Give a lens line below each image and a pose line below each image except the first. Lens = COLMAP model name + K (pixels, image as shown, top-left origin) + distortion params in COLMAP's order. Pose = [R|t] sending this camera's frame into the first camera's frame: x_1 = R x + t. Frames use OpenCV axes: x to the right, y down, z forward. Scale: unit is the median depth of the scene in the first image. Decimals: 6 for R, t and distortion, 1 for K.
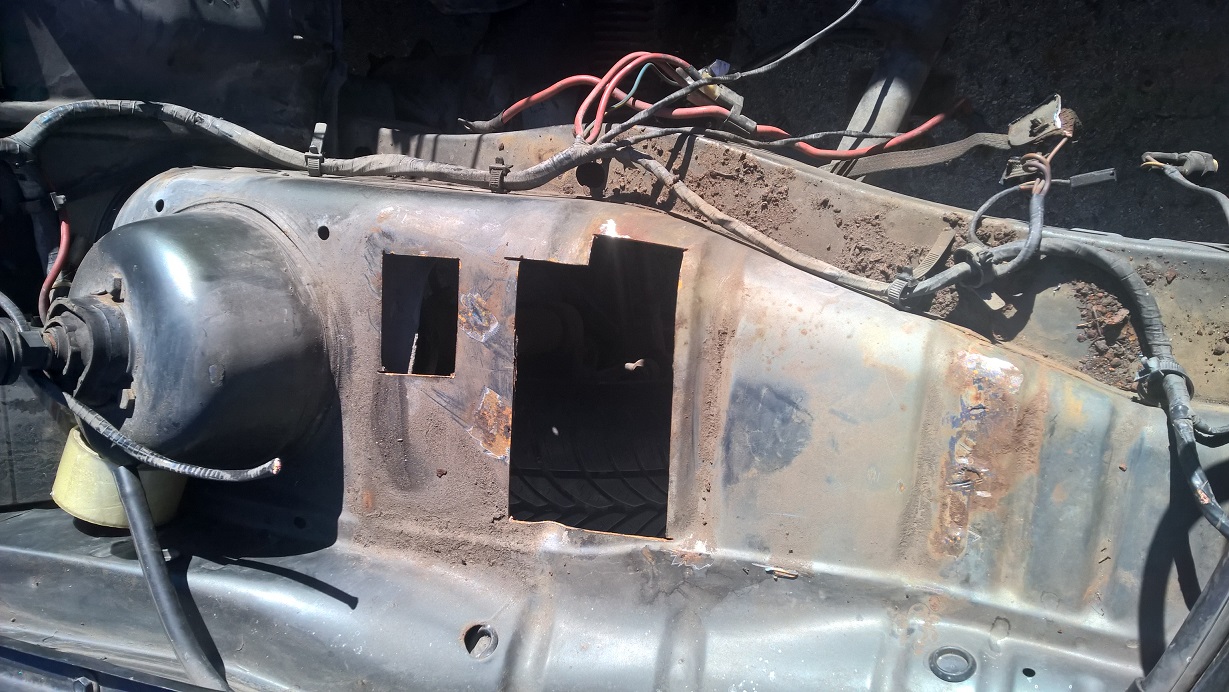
lens RADIAL K [[919.5, 0, 635.0], [0, 919.5, 374.4], [0, 0, 1]] dist [0.070231, -0.057824]
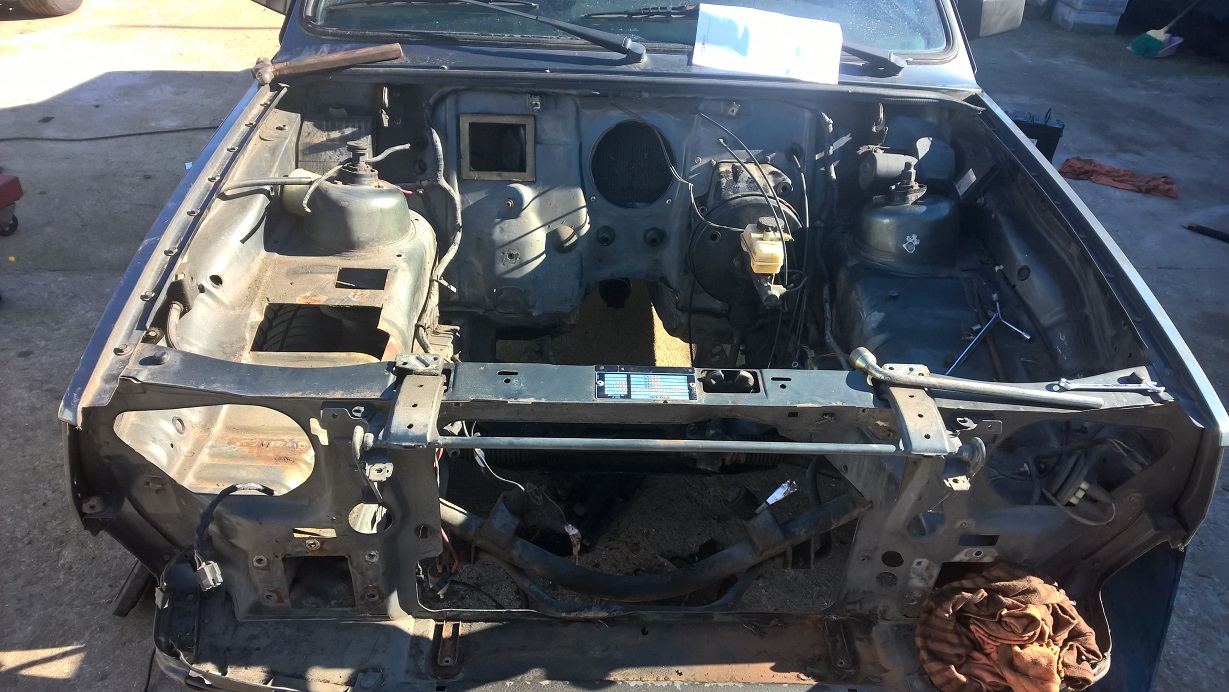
lens RADIAL K [[919.5, 0, 618.2], [0, 919.5, 332.6], [0, 0, 1]] dist [0.070231, -0.057824]
pose [[0.071688, 0.823005, -0.563493, 1.320978], [-0.959777, -0.096836, -0.263536, -0.083182], [-0.271458, 0.559719, 0.782959, -1.037920]]
